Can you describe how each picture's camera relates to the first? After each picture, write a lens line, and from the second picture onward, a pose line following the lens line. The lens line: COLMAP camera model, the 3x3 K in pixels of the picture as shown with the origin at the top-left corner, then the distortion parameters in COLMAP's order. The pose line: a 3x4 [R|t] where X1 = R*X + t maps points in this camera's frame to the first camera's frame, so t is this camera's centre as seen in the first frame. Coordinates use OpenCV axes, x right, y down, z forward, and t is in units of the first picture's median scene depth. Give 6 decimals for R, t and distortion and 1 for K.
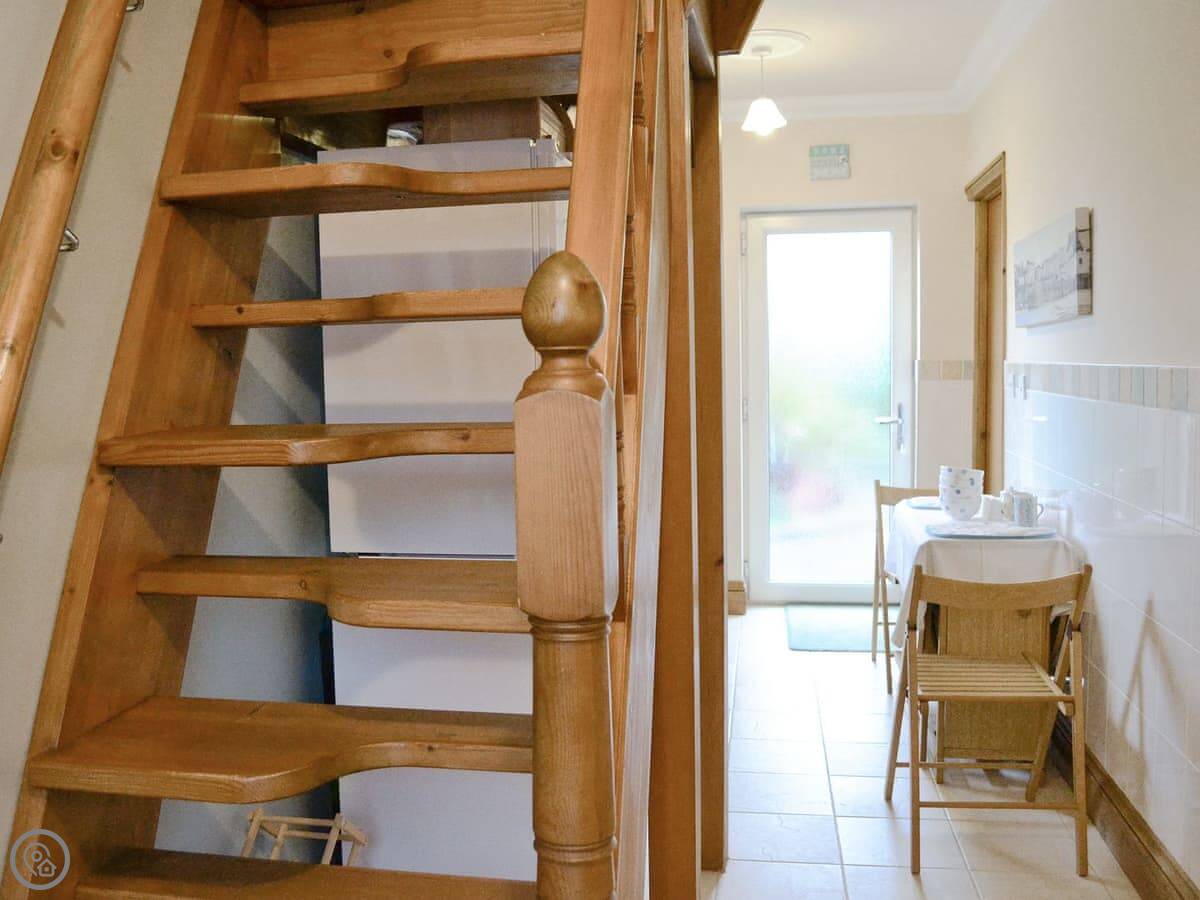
lens RADIAL K [[1128.8, 0, 600.0], [0, 1128.8, 450.0], [0, 0, 1]] dist [-0.010289, -0.016229]
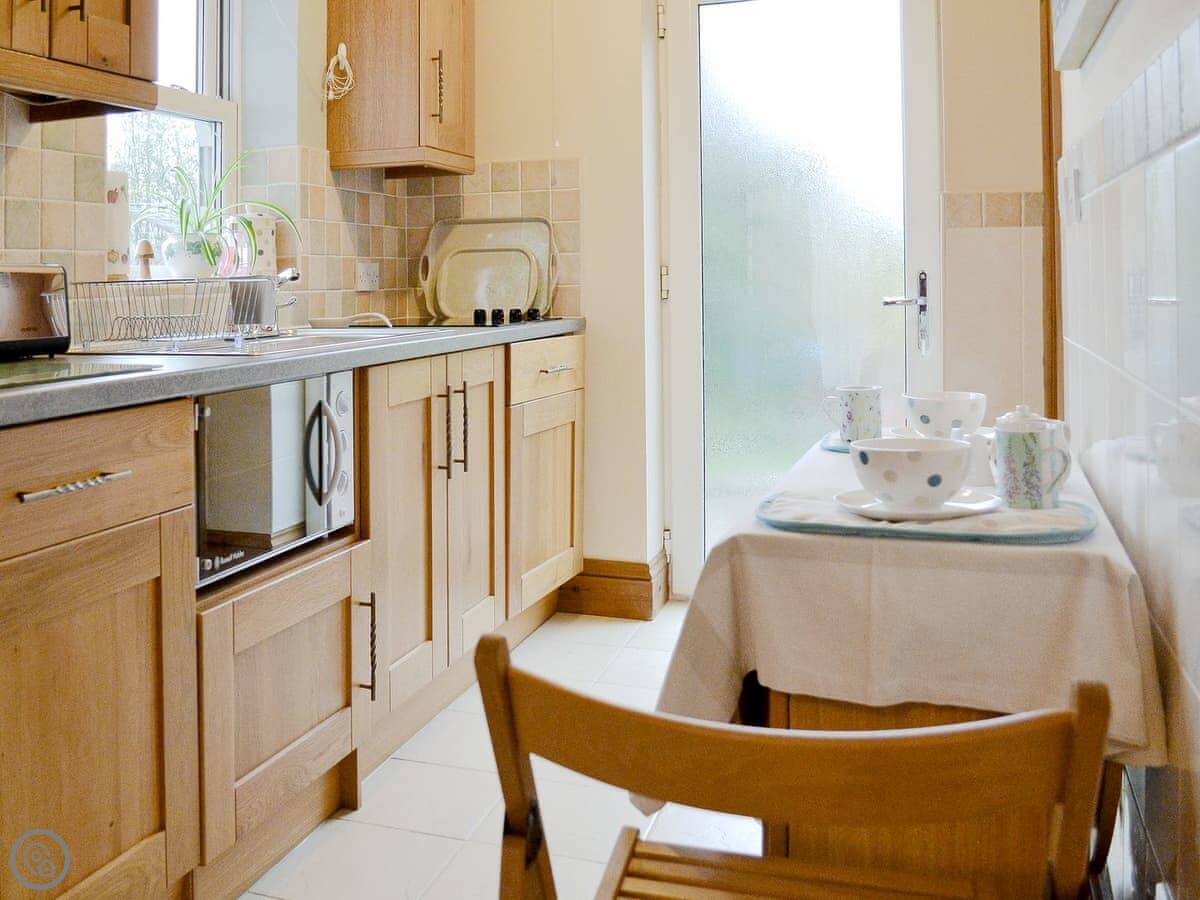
lens RADIAL K [[1128.8, 0, 600.0], [0, 1128.8, 450.0], [0, 0, 1]] dist [-0.010289, -0.016229]
pose [[0.985731, 0.037943, -0.163997, 0.300209], [-0.028702, 0.997883, 0.058355, 0.030796], [0.165864, -0.052816, 0.984733, 0.606225]]
